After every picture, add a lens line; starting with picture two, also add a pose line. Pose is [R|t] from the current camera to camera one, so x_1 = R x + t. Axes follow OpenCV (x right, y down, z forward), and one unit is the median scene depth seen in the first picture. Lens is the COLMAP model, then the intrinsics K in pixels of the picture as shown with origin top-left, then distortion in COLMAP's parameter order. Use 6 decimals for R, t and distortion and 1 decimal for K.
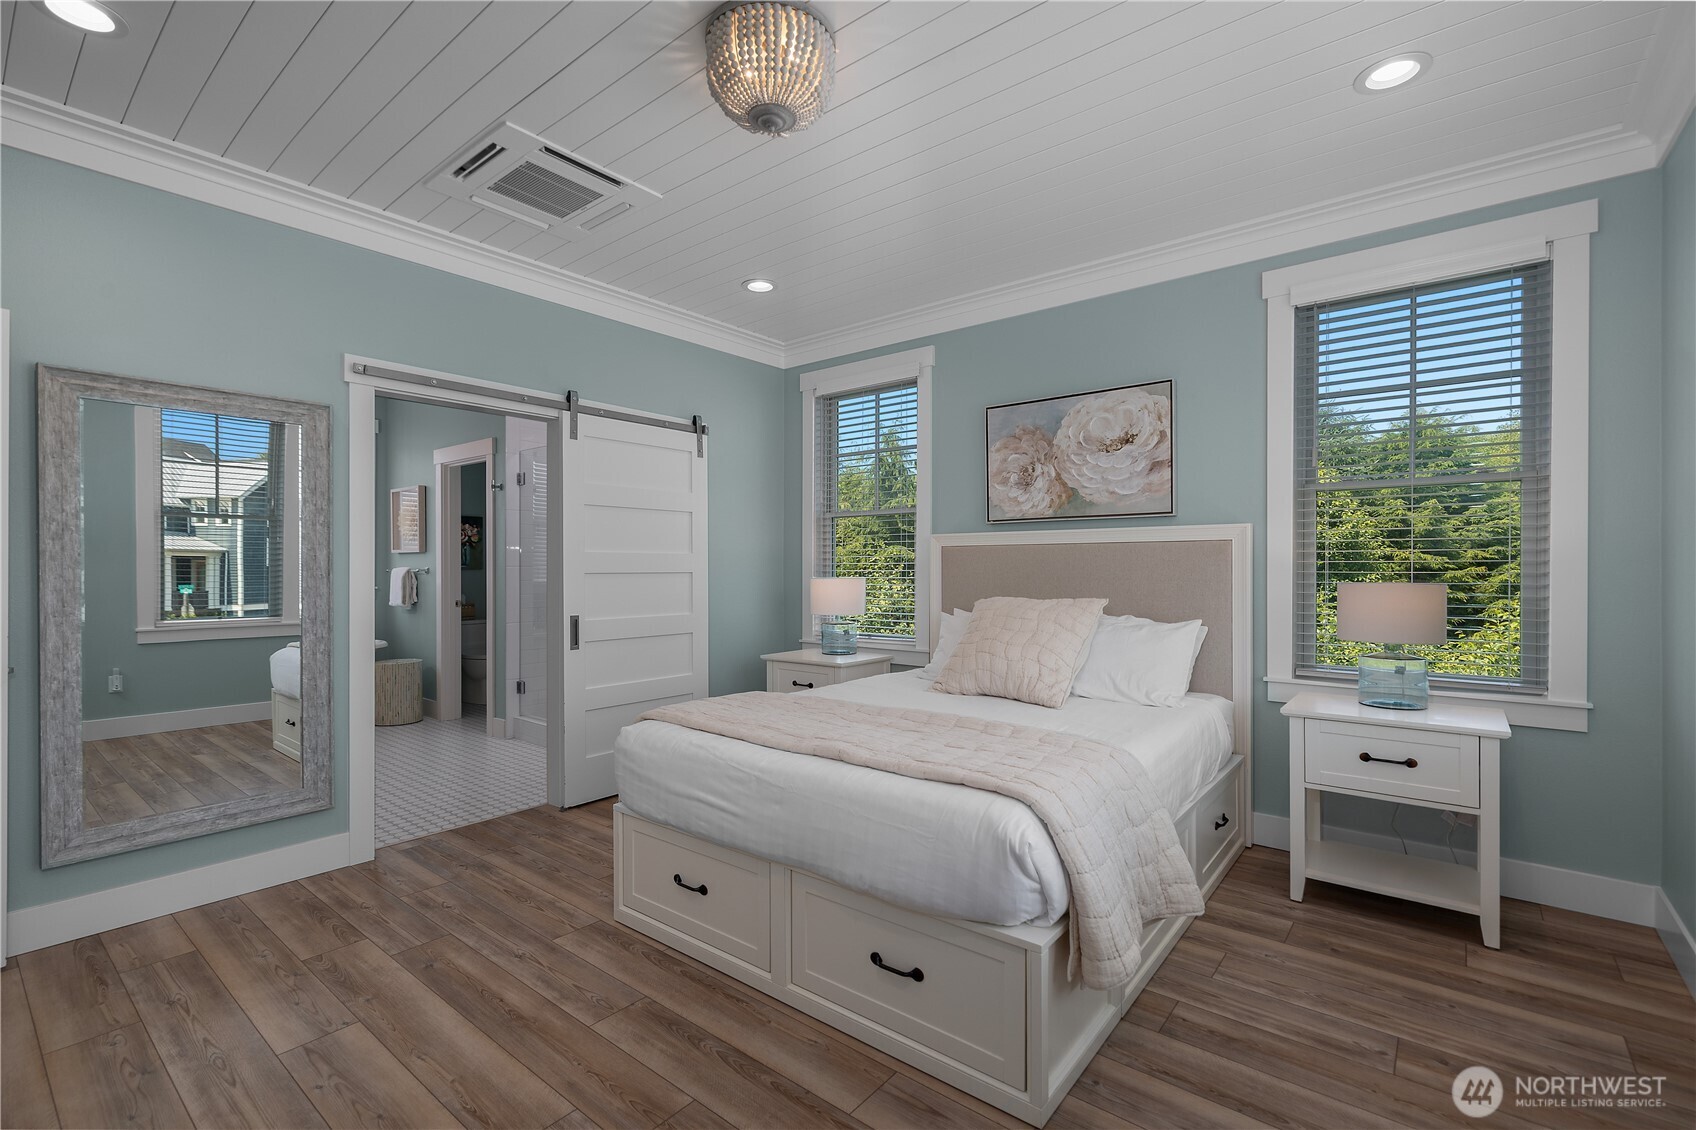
lens RADIAL K [[740.4, 0, 856.5], [0, 740.4, 568.9], [0, 0, 1]] dist [-0.003930, -0.001002]
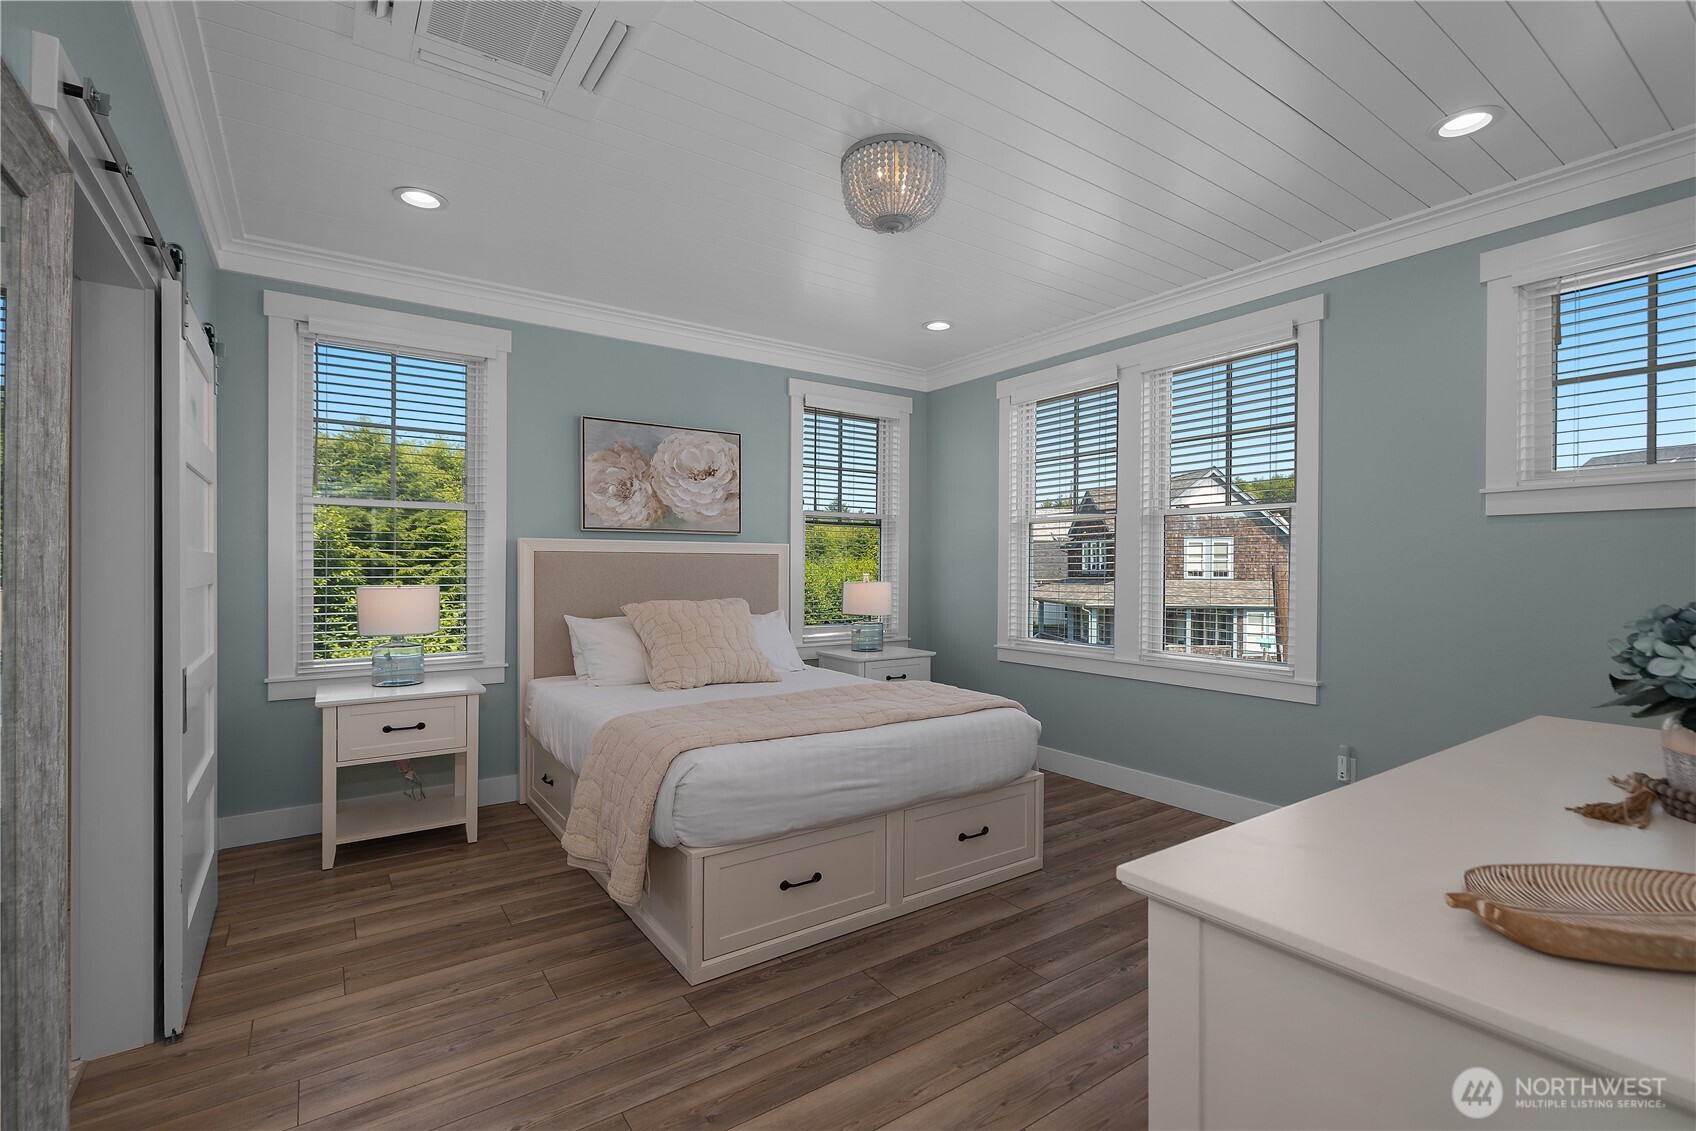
lens RADIAL K [[740.4, 0, 829.8], [0, 740.4, 565.0], [0, 0, 1]] dist [-0.003930, -0.001002]
pose [[0.314555, 0.004207, 0.949230, -0.761213], [-0.003504, 0.999989, -0.003271, -0.012417], [-0.949233, -0.002297, 0.314566, 0.396313]]
